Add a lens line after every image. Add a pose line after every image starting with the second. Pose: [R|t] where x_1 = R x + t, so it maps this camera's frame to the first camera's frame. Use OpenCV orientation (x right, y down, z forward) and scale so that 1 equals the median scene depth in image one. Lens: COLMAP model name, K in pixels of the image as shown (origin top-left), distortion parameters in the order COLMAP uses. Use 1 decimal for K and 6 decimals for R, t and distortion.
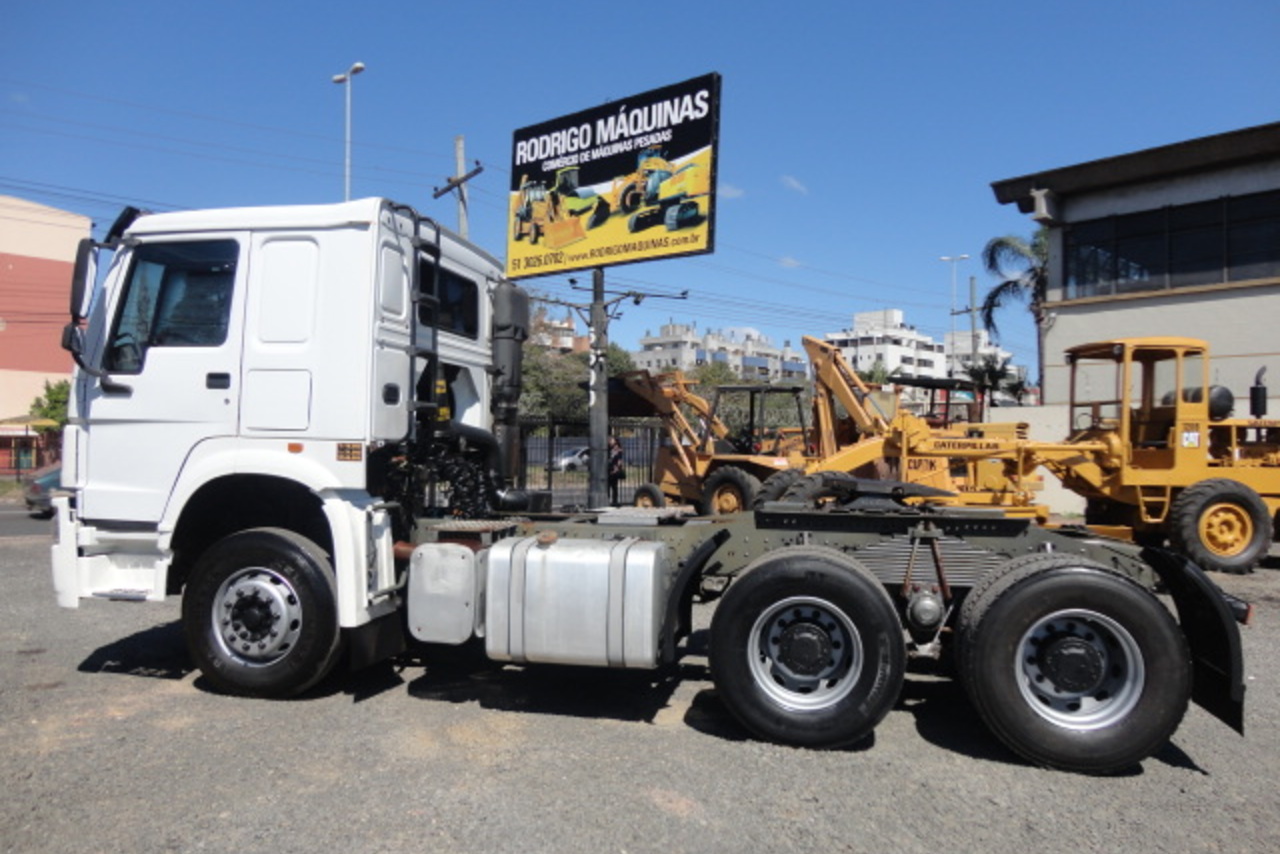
lens RADIAL K [[931.9, 0, 647.2], [0, 931.9, 427.5], [0, 0, 1]] dist [-0.005715, 0.009789]
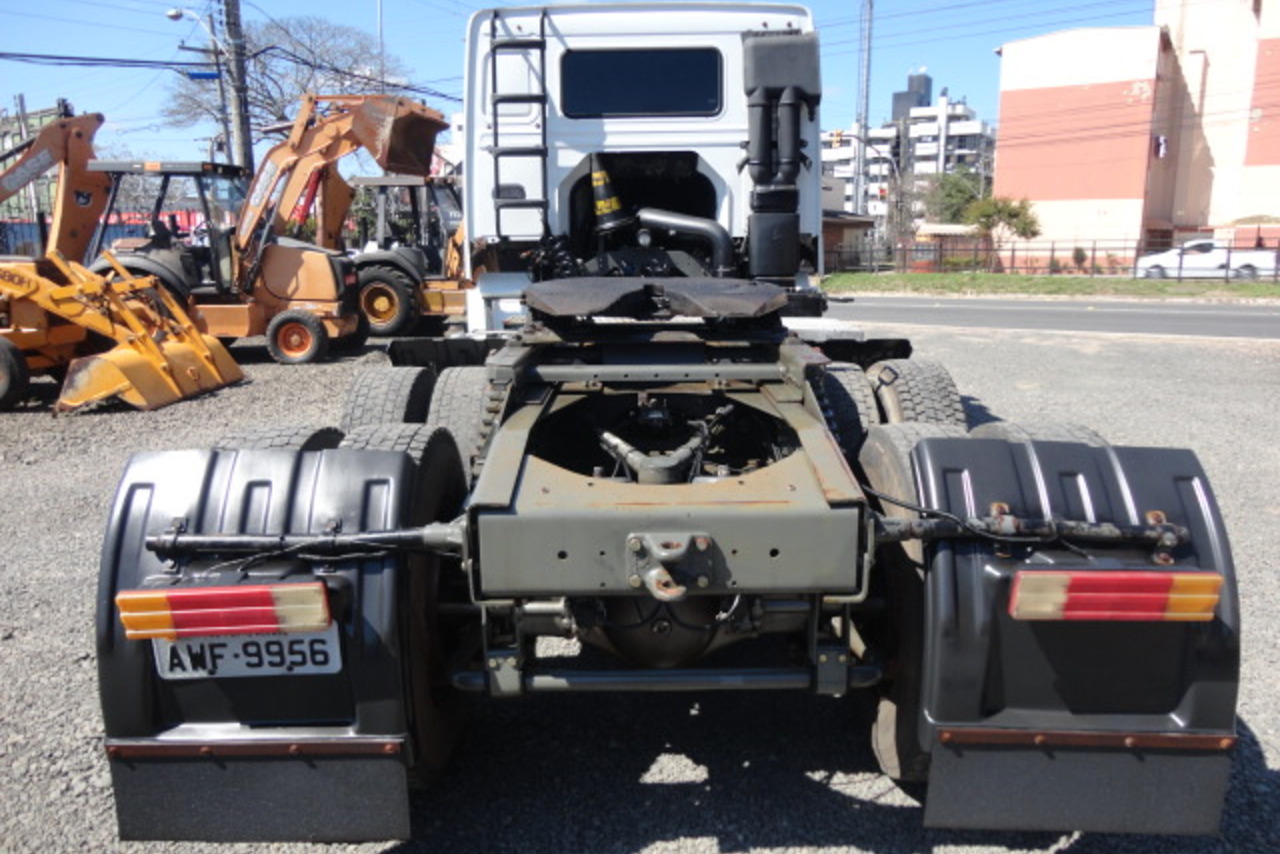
lens RADIAL K [[931.9, 0, 647.2], [0, 931.9, 427.5], [0, 0, 1]] dist [-0.005715, 0.009789]
pose [[0.191504, 0.172030, -0.966298, 0.292108], [0.033618, 0.982792, 0.181629, 0.013703], [0.980916, -0.067267, 0.182425, 0.316895]]
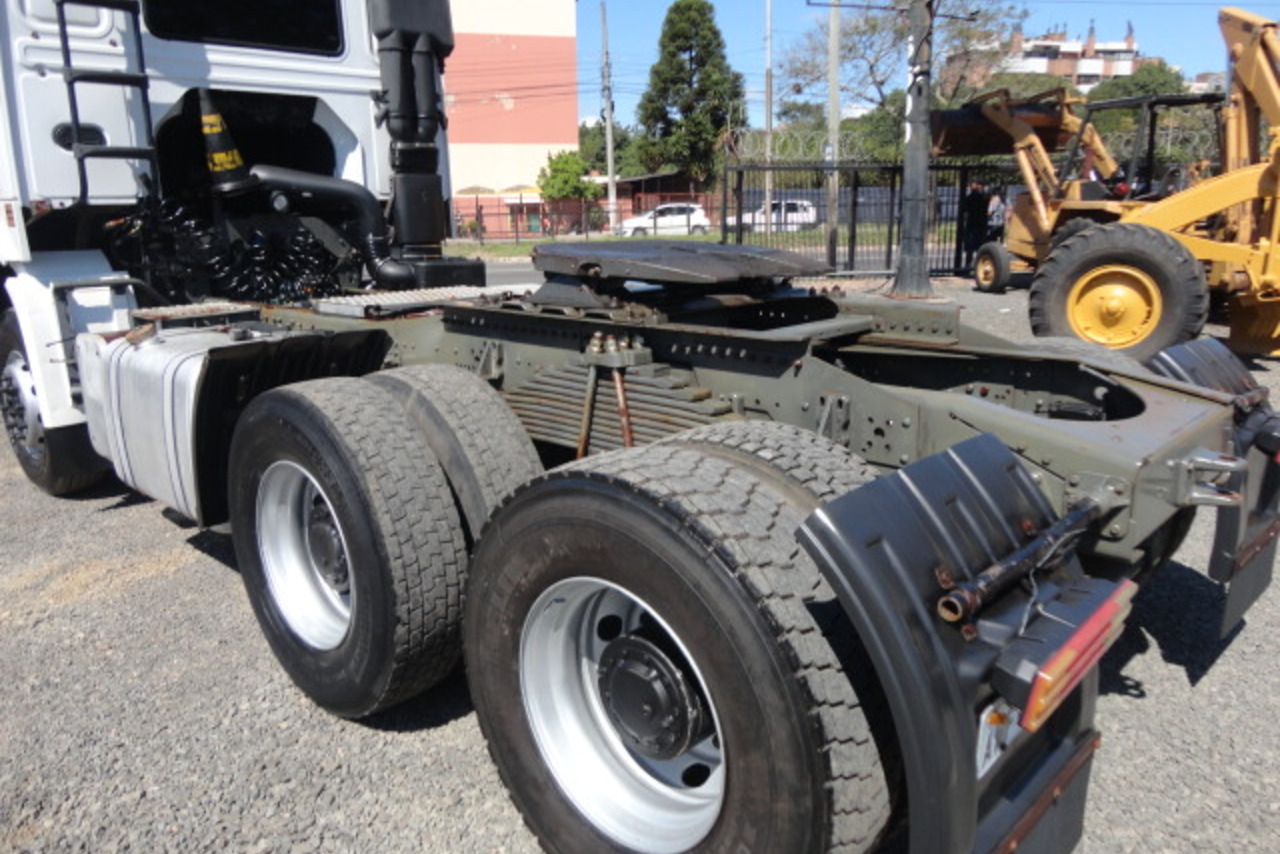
lens RADIAL K [[931.9, 0, 647.2], [0, 931.9, 427.5], [0, 0, 1]] dist [-0.005715, 0.009789]
pose [[0.850507, 0.094235, -0.517452, 0.183736], [0.040552, 0.969141, 0.243147, 0.009431], [0.524398, -0.227782, 0.820441, 0.188725]]
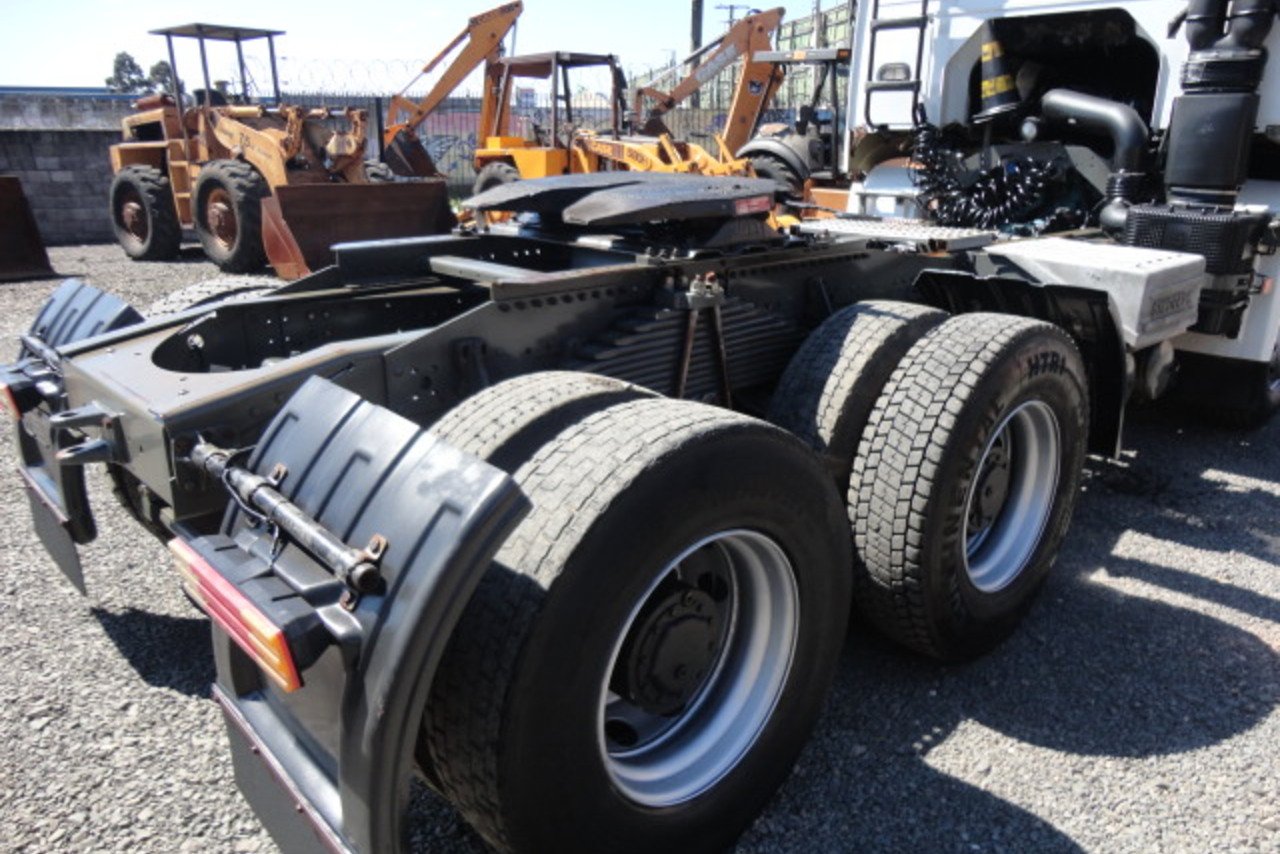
lens RADIAL K [[931.9, 0, 647.2], [0, 931.9, 427.5], [0, 0, 1]] dist [-0.005715, 0.009789]
pose [[-0.577944, 0.226708, -0.783954, 0.238967], [0.000883, 0.960811, 0.277202, 0.015813], [0.816076, 0.159514, -0.555496, 0.466360]]
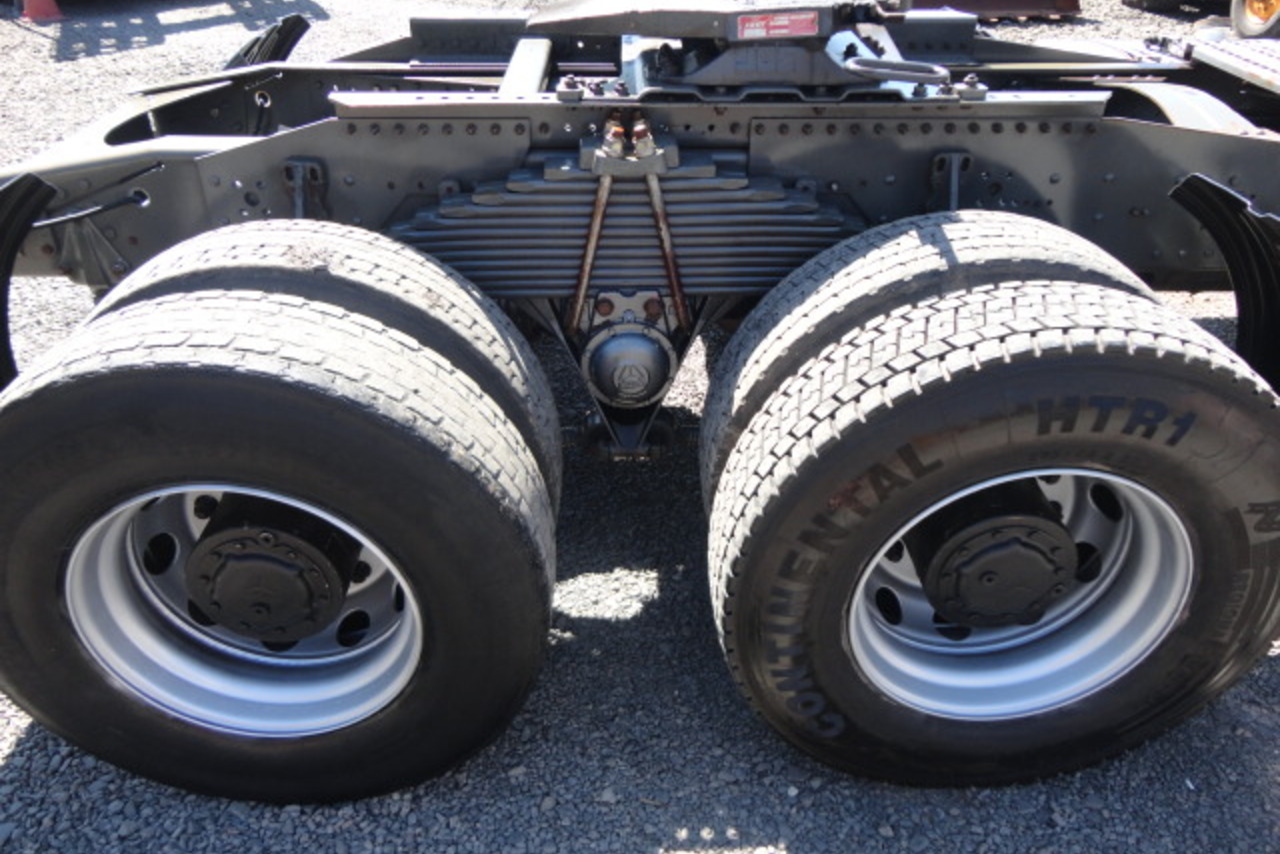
lens RADIAL K [[943.0, 0, 654.6], [0, 943.0, 424.8], [0, 0, 1]] dist [-0.018173, -0.000797]
pose [[-0.975454, 0.095409, -0.198459, 0.128503], [-0.022203, 0.854051, 0.519715, 0.007175], [0.219080, 0.511365, -0.830969, 0.492589]]
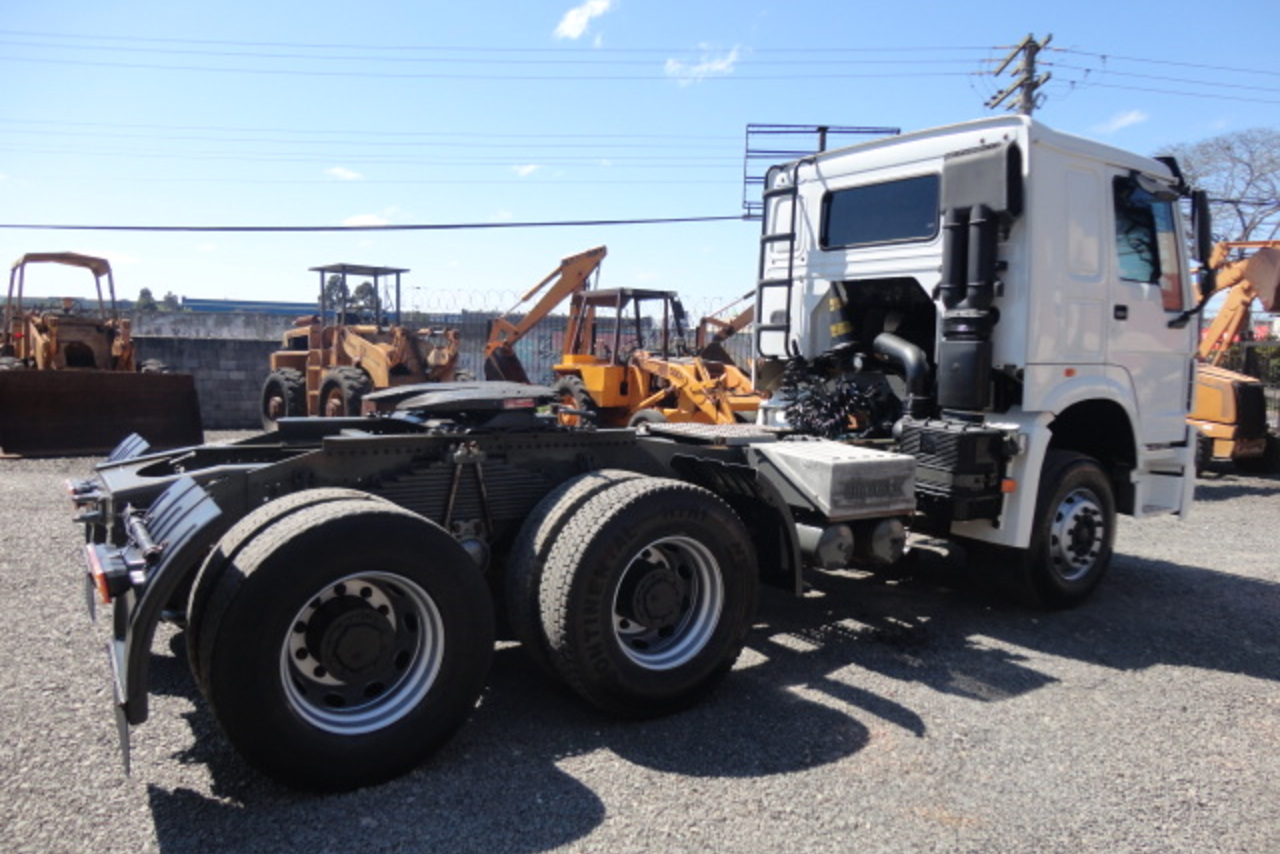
lens RADIAL K [[929.2, 0, 640.0], [0, 929.2, 427.0], [0, 0, 1]] dist [-0.008640, 0.009236]
pose [[-0.707275, 0.019321, -0.706674, 0.249835], [-0.030872, 0.997829, 0.058180, 0.014153], [0.706264, 0.062965, -0.705143, 0.591413]]
